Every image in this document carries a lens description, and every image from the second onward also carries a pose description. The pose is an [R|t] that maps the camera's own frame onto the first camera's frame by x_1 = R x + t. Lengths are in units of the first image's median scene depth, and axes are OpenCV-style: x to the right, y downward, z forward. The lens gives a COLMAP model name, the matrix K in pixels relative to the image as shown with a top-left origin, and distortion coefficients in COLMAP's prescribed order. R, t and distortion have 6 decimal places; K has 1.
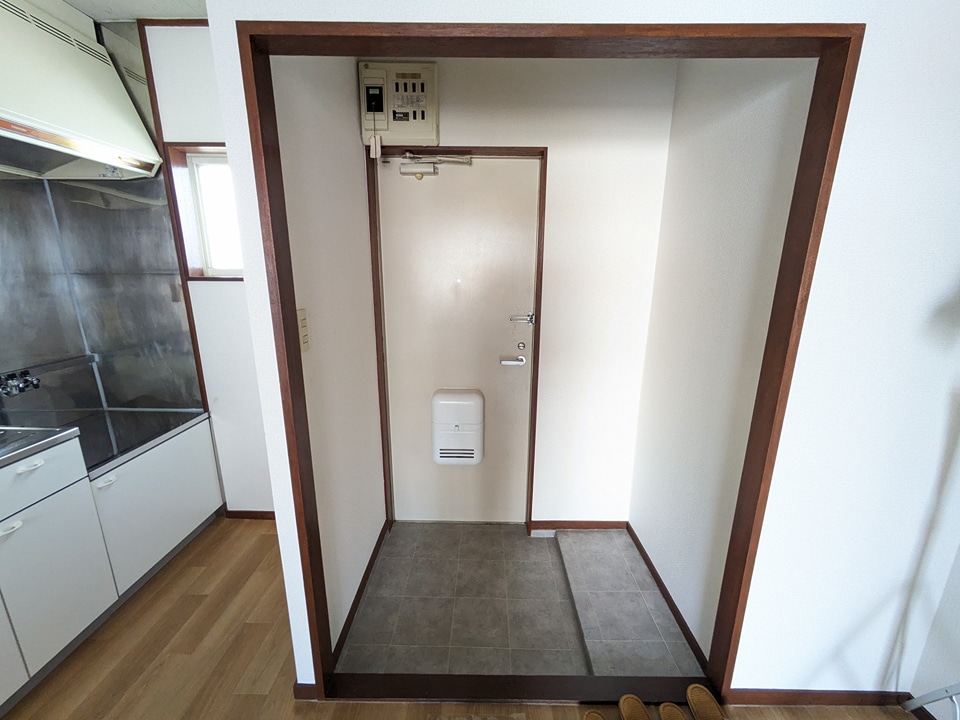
lens RADIAL K [[378.8, 0, 486.4], [0, 378.8, 358.7], [0, 0, 1]] dist [-0.004251, 0.000772]
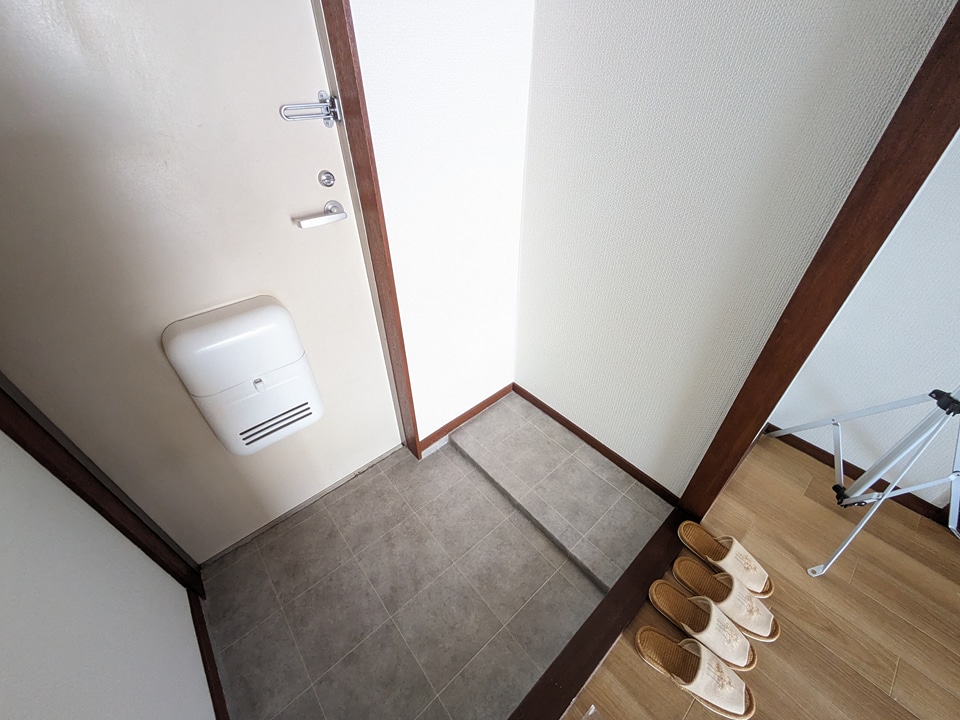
lens RADIAL K [[378.8, 0, 486.3], [0, 378.8, 360.7], [0, 0, 1]] dist [-0.004251, 0.000772]
pose [[0.750181, -0.422851, 0.508355, -0.100497], [0.161403, 0.862645, 0.479367, -0.034711], [-0.641231, -0.277563, 0.715389, 0.530991]]
